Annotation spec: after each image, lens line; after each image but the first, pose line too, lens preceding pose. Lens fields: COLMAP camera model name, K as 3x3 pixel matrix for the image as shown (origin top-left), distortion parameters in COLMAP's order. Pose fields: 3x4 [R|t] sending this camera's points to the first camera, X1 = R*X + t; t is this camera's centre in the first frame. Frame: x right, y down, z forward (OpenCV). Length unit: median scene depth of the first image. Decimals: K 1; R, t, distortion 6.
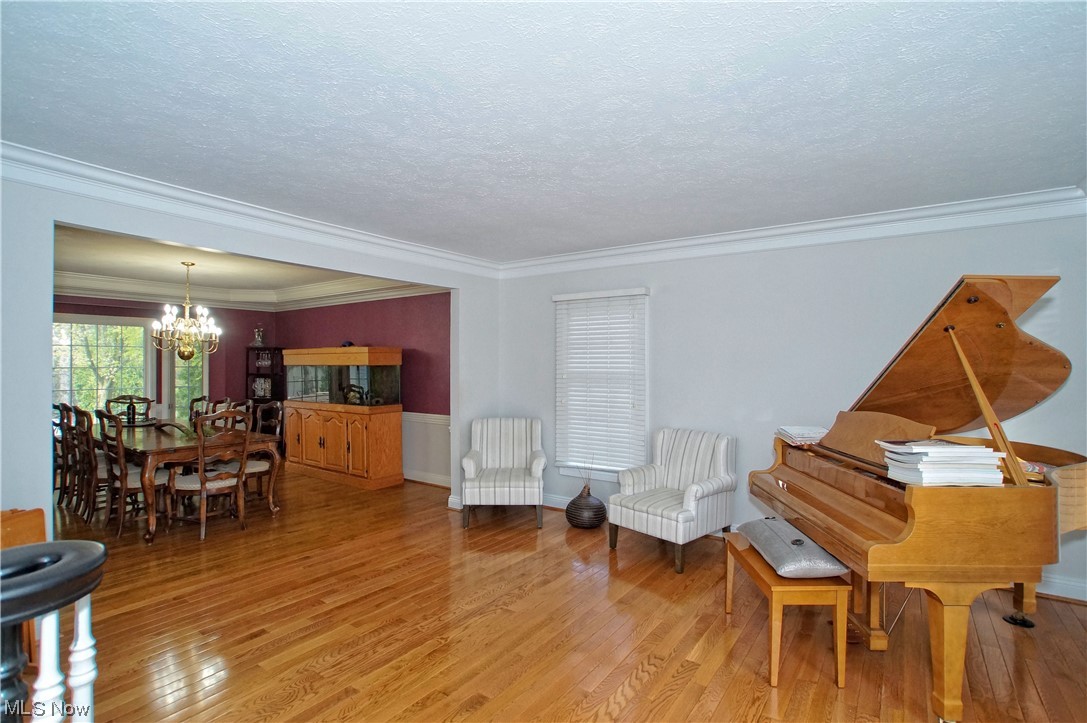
lens RADIAL K [[521.8, 0, 544.3], [0, 521.8, 362.5], [0, 0, 1]] dist [-0.039876, 0.004120]
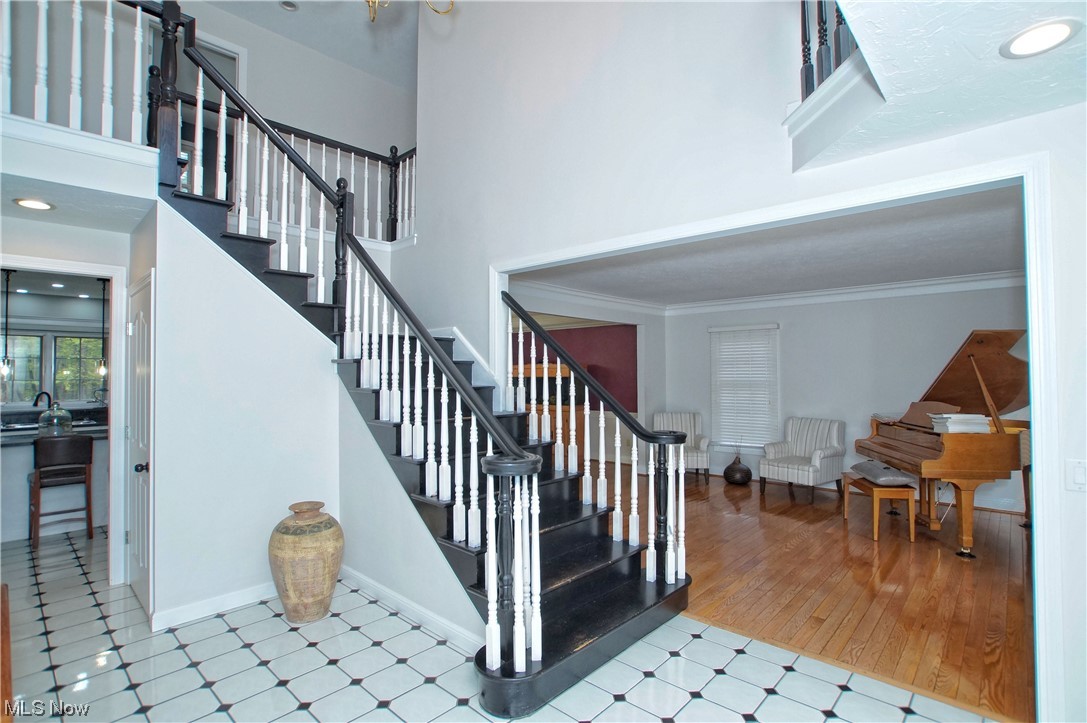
lens RADIAL K [[521.8, 0, 546.2], [0, 521.8, 363.6], [0, 0, 1]] dist [-0.039876, 0.004120]
pose [[0.991362, -0.010786, -0.130712, -0.314355], [0.008751, 0.999832, -0.016133, -0.013026], [0.130864, 0.014850, 0.991289, -0.653239]]
